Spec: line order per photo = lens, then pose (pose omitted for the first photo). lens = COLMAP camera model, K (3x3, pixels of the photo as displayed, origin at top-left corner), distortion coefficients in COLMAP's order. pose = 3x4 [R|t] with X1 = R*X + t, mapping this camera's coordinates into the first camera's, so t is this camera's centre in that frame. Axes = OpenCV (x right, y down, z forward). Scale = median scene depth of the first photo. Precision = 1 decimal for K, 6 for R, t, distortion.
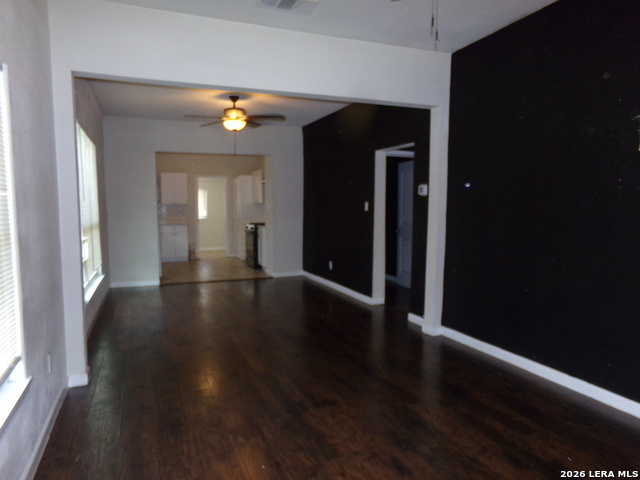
lens RADIAL K [[433.7, 0, 319.6], [0, 433.7, 245.2], [0, 0, 1]] dist [-0.121446, 0.173449]
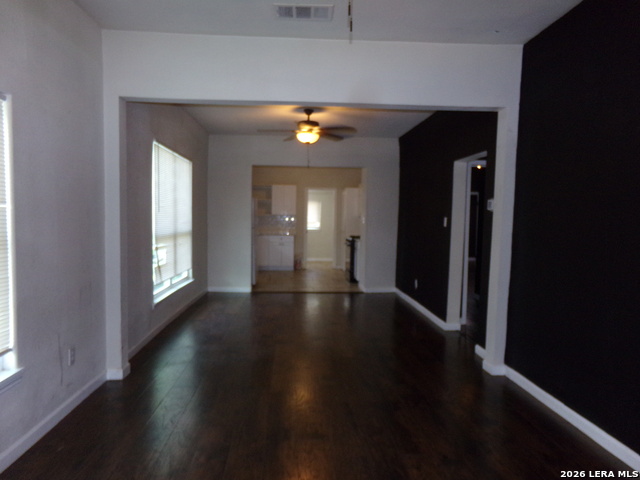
lens RADIAL K [[433.7, 0, 319.6], [0, 433.7, 245.2], [0, 0, 1]] dist [-0.121446, 0.173449]
pose [[0.948999, 0.038019, -0.312979, 0.117746], [-0.046786, 0.998694, -0.020545, -0.008172], [0.311789, 0.034141, 0.949538, 0.047202]]
